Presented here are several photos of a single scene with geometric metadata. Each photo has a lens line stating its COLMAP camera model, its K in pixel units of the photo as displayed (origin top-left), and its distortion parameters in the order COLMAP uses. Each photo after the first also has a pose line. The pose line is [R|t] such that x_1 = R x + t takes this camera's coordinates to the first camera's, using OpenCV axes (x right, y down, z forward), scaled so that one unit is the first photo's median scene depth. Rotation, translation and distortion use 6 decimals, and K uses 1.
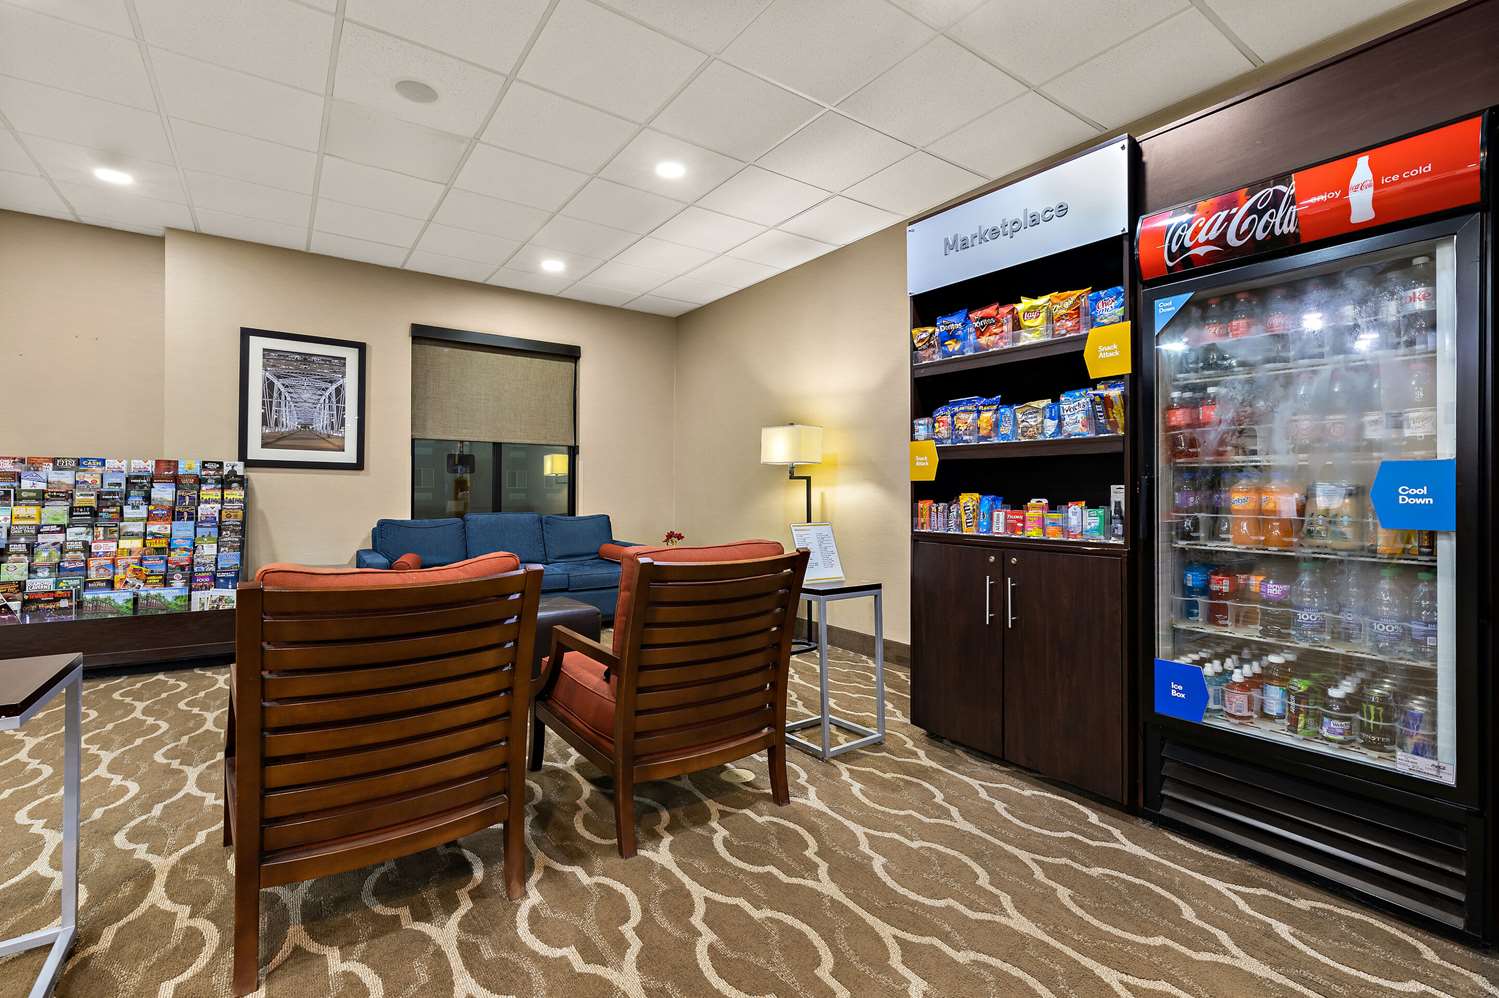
lens RADIAL K [[669.8, 0, 749.2], [0, 669.8, 489.9], [0, 0, 1]] dist [0.000313, -0.000015]
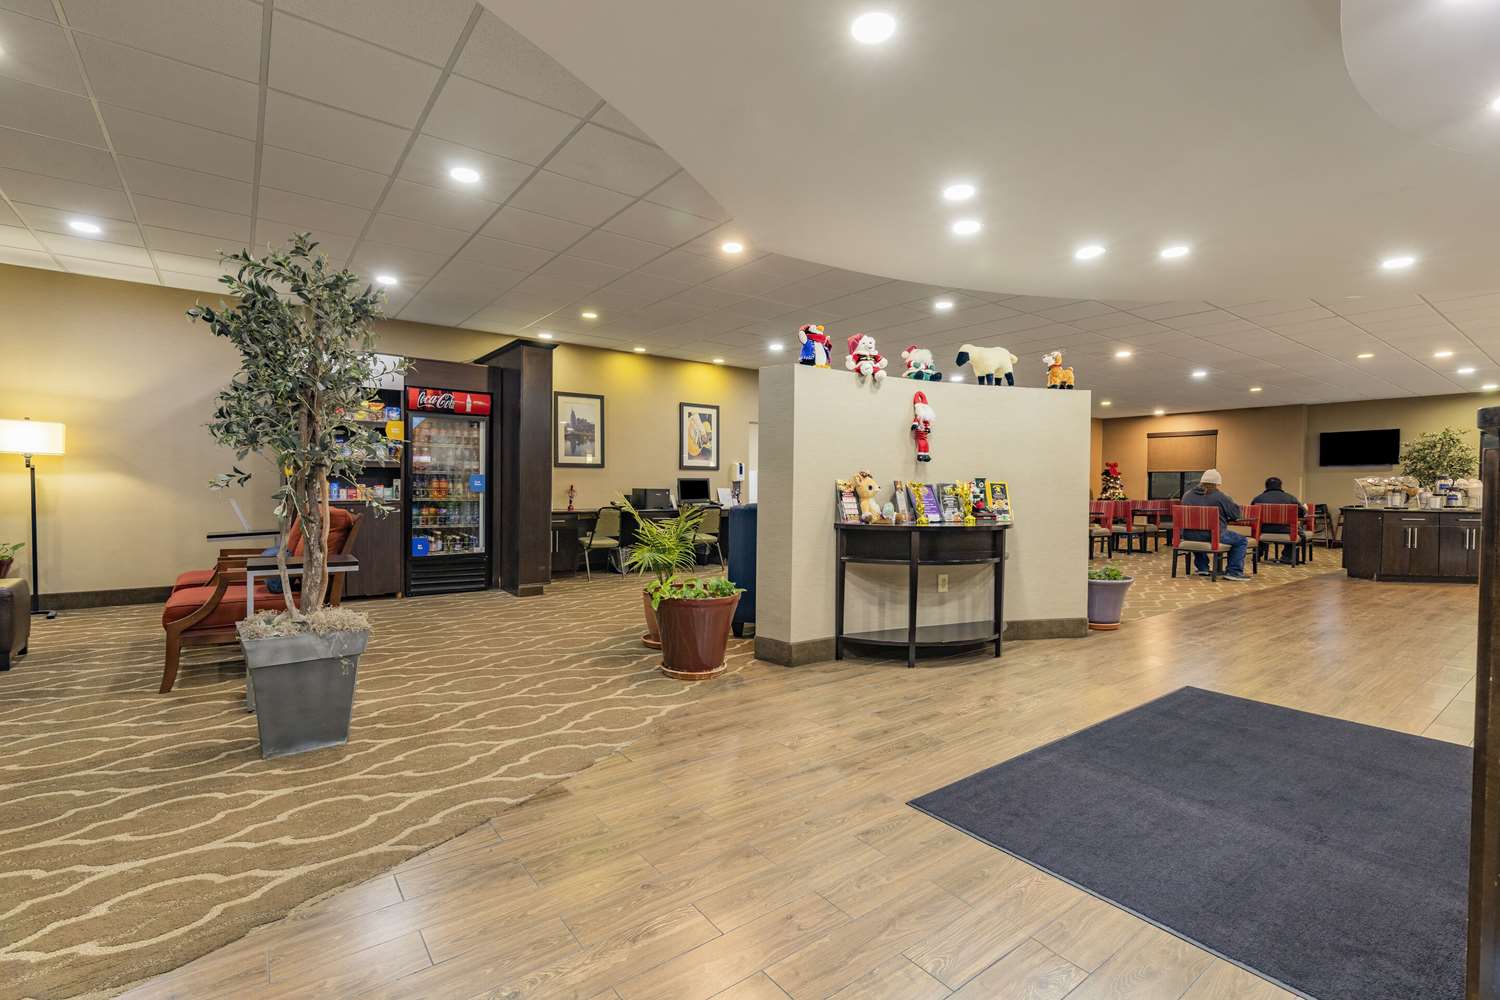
lens RADIAL K [[679.2, 0, 748.6], [0, 679.2, 496.5], [0, 0, 1]] dist [-0.001296, -0.000197]
pose [[-0.040142, -0.028426, 0.998790, -2.410285], [-0.015079, 0.999499, 0.027840, -0.037824], [-0.999080, -0.013944, -0.040551, -0.355474]]
